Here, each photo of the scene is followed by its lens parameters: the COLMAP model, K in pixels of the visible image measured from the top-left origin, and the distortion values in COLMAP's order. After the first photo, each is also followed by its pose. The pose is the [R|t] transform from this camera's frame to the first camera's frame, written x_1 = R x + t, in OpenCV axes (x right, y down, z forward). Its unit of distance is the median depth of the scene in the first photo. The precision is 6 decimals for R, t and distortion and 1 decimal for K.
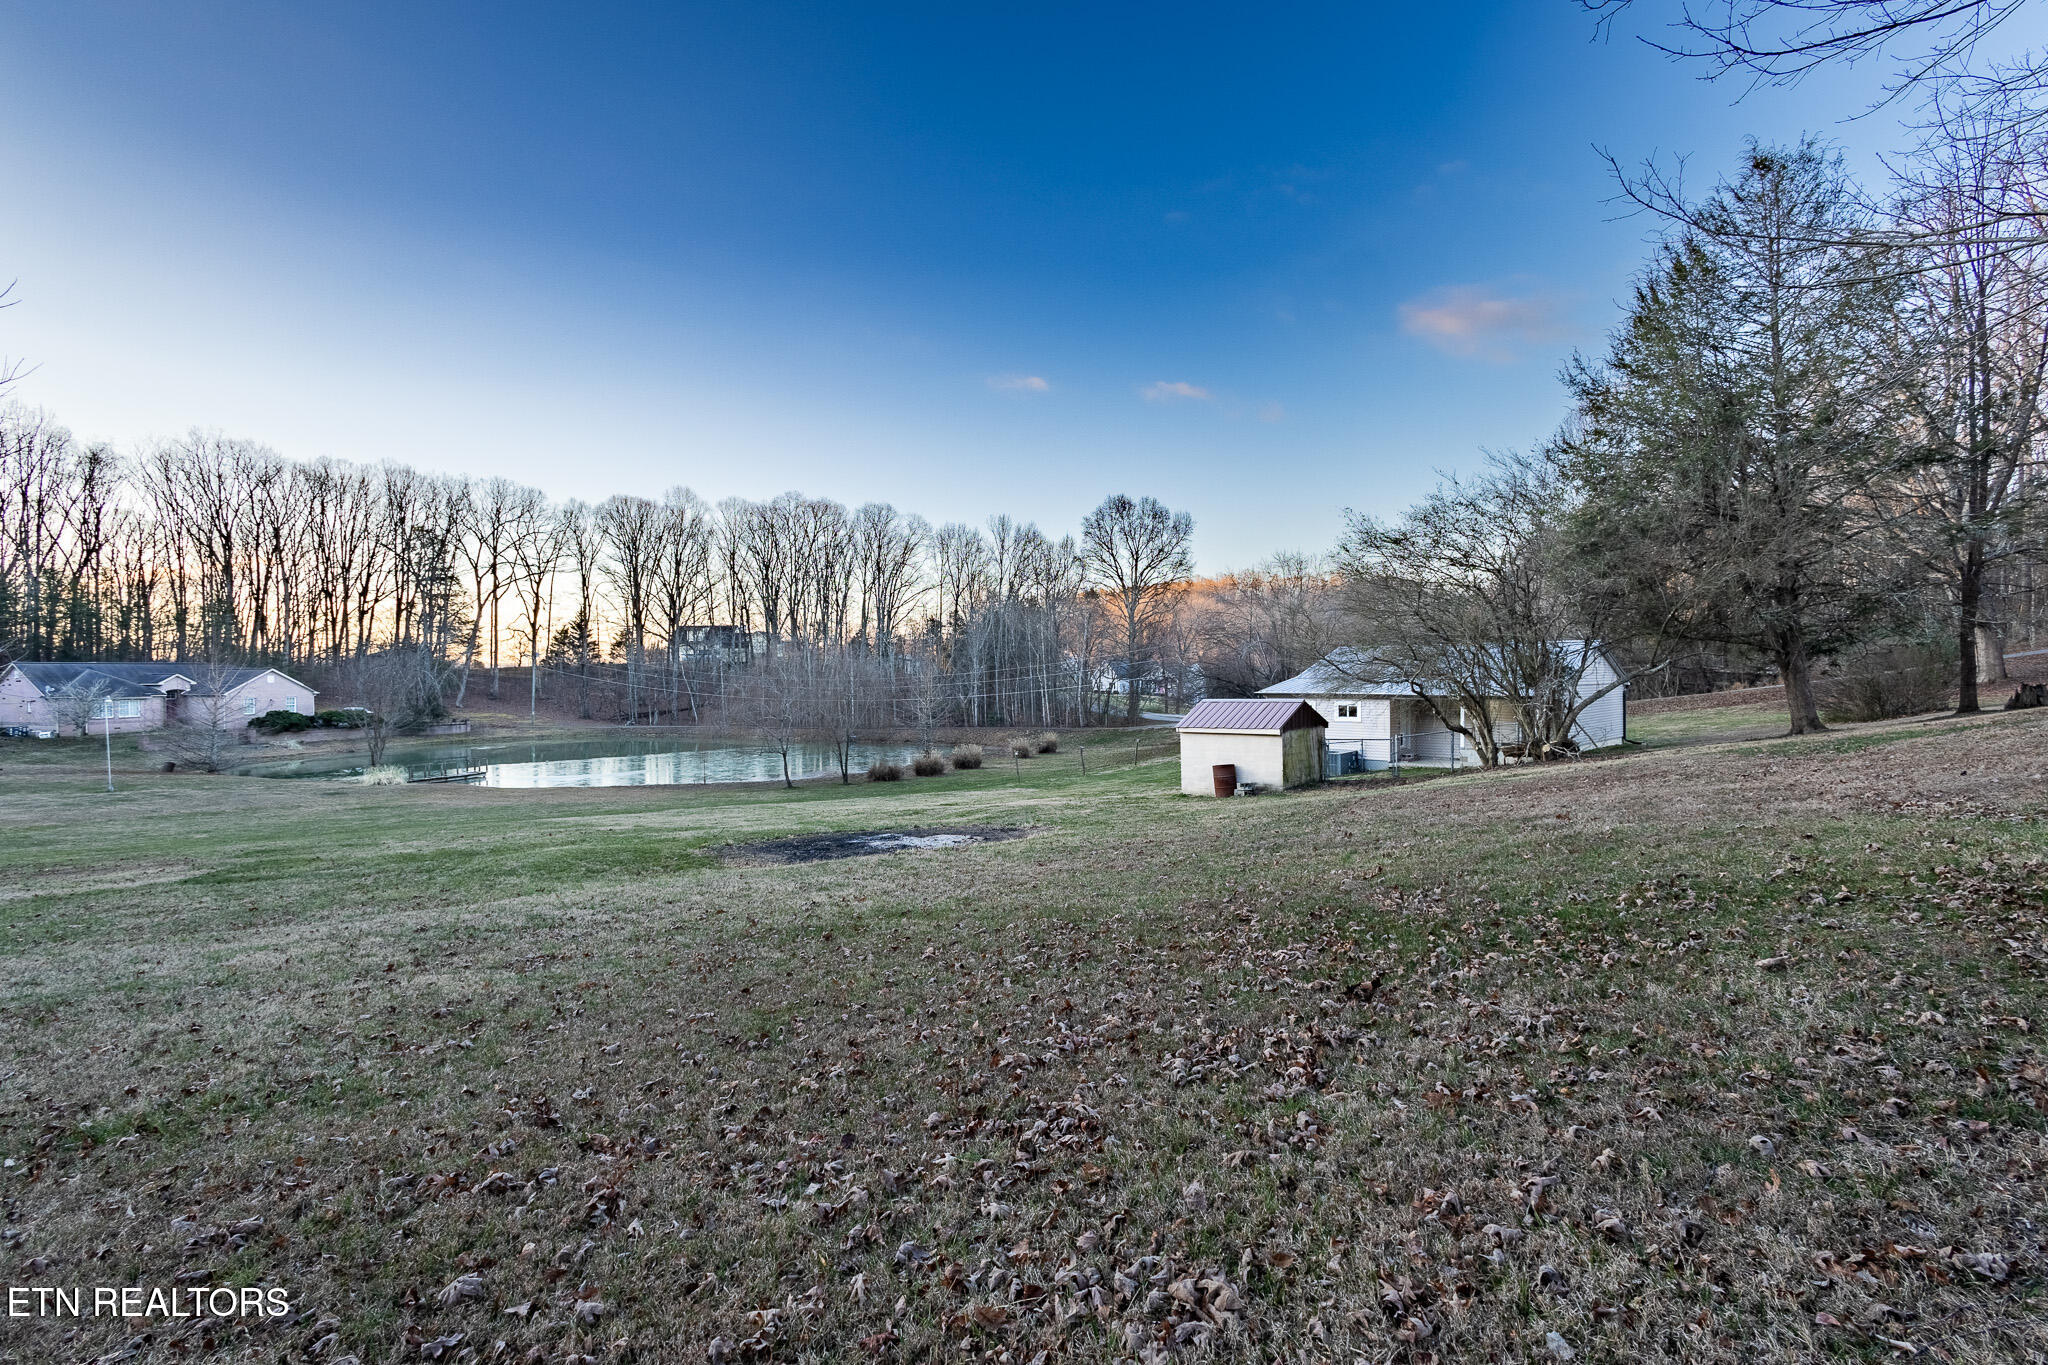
lens RADIAL K [[941.2, 0, 1024.9], [0, 941.2, 686.2], [0, 0, 1]] dist [0.007565, -0.001156]
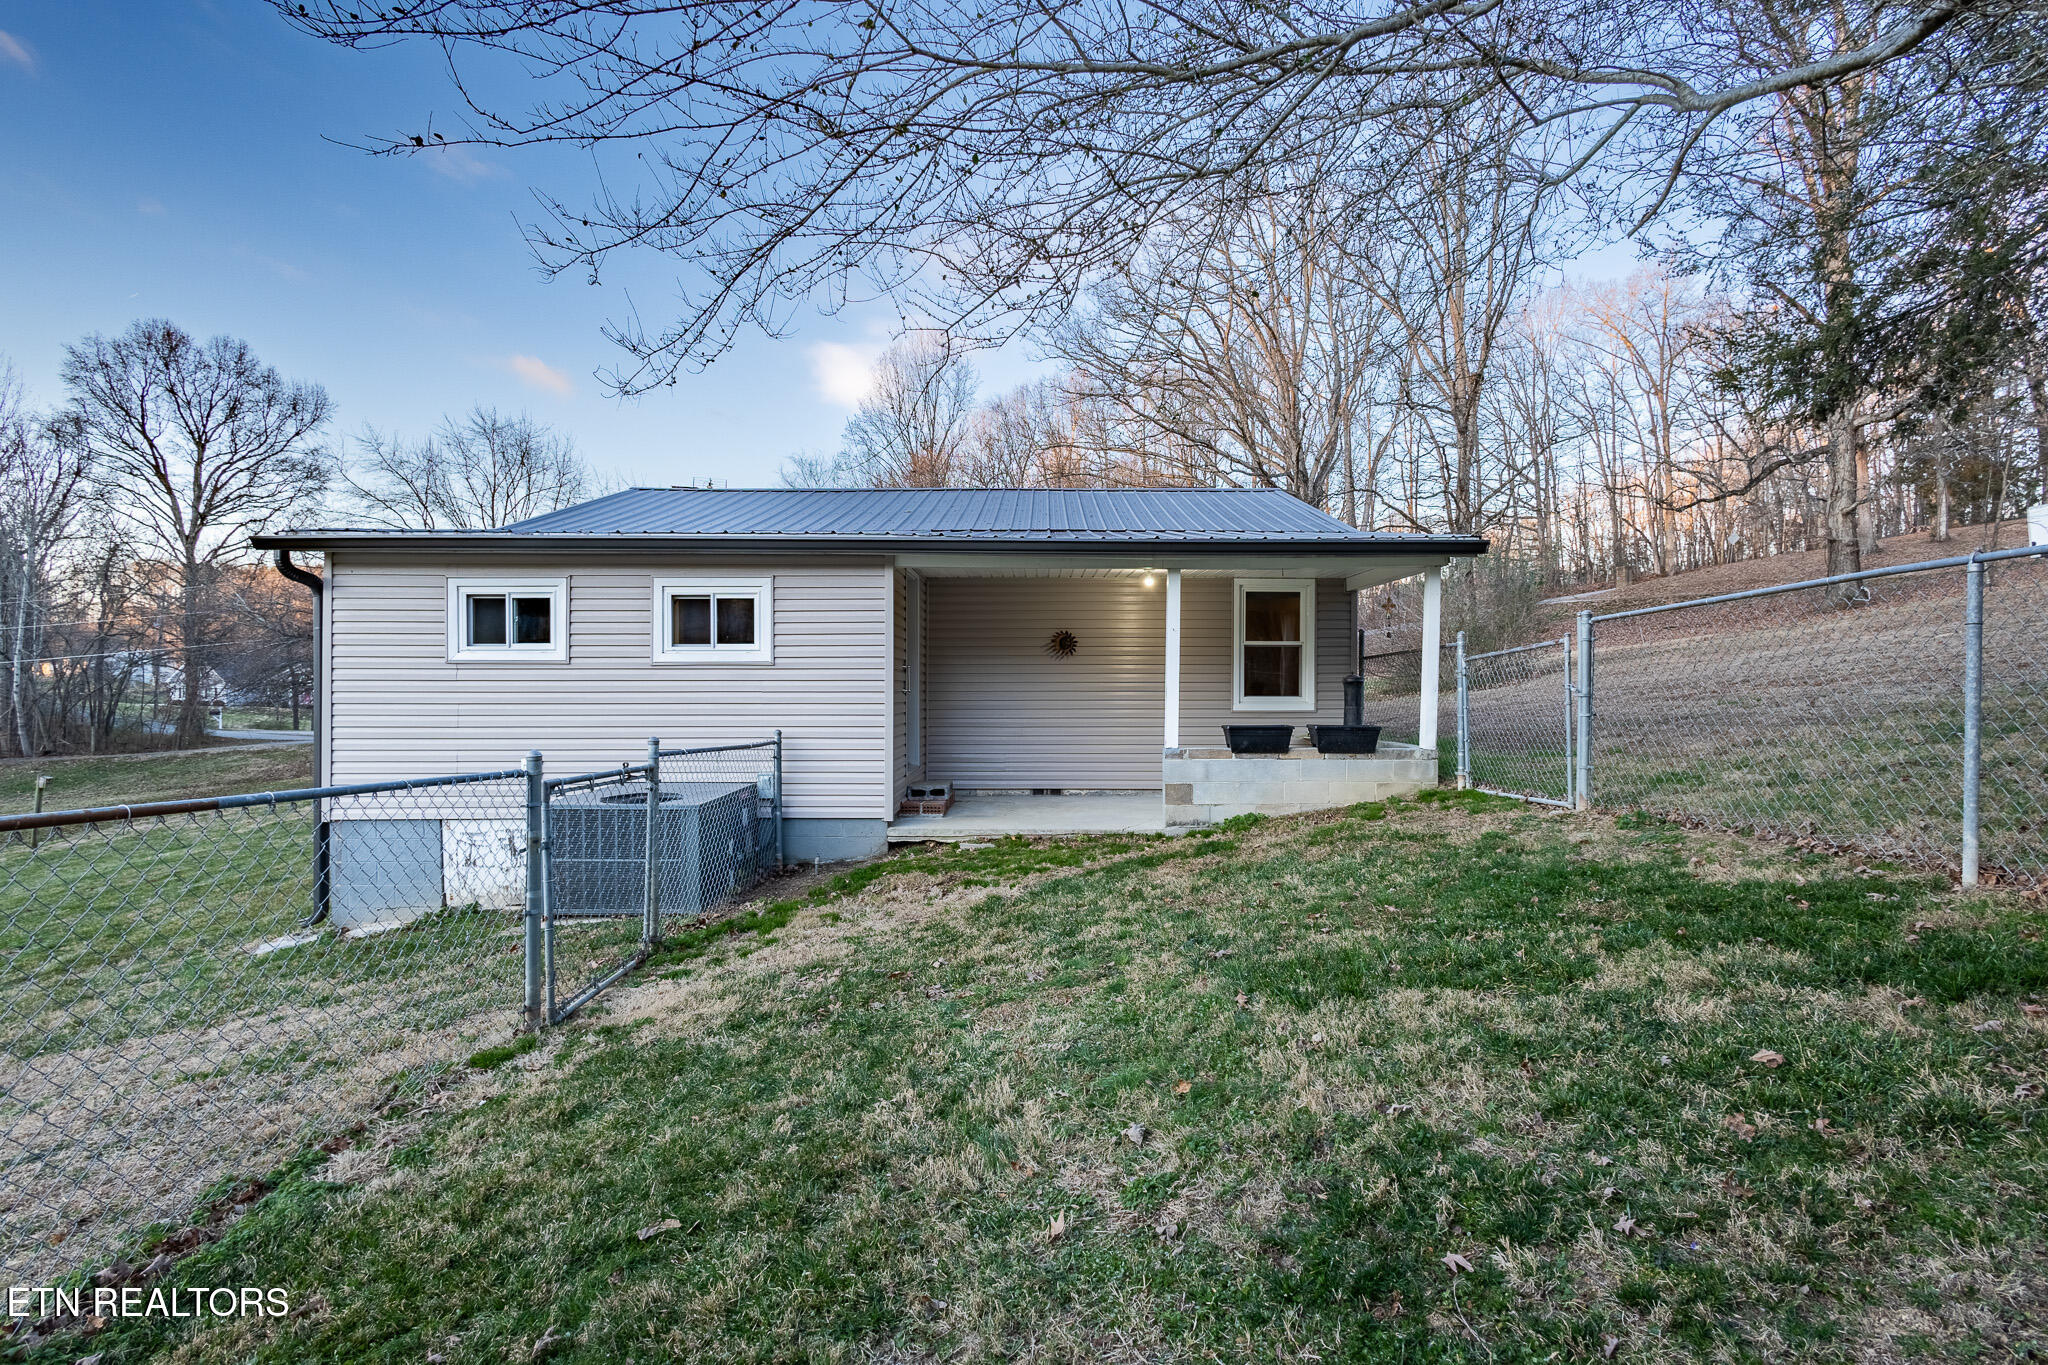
lens RADIAL K [[941.2, 0, 1024.9], [0, 941.2, 686.2], [0, 0, 1]] dist [0.007565, -0.001156]
pose [[0.721307, 0.013908, 0.692476, 0.085512], [0.004407, 0.999686, -0.024669, 0.018011], [-0.692601, 0.020846, 0.721019, 0.281779]]
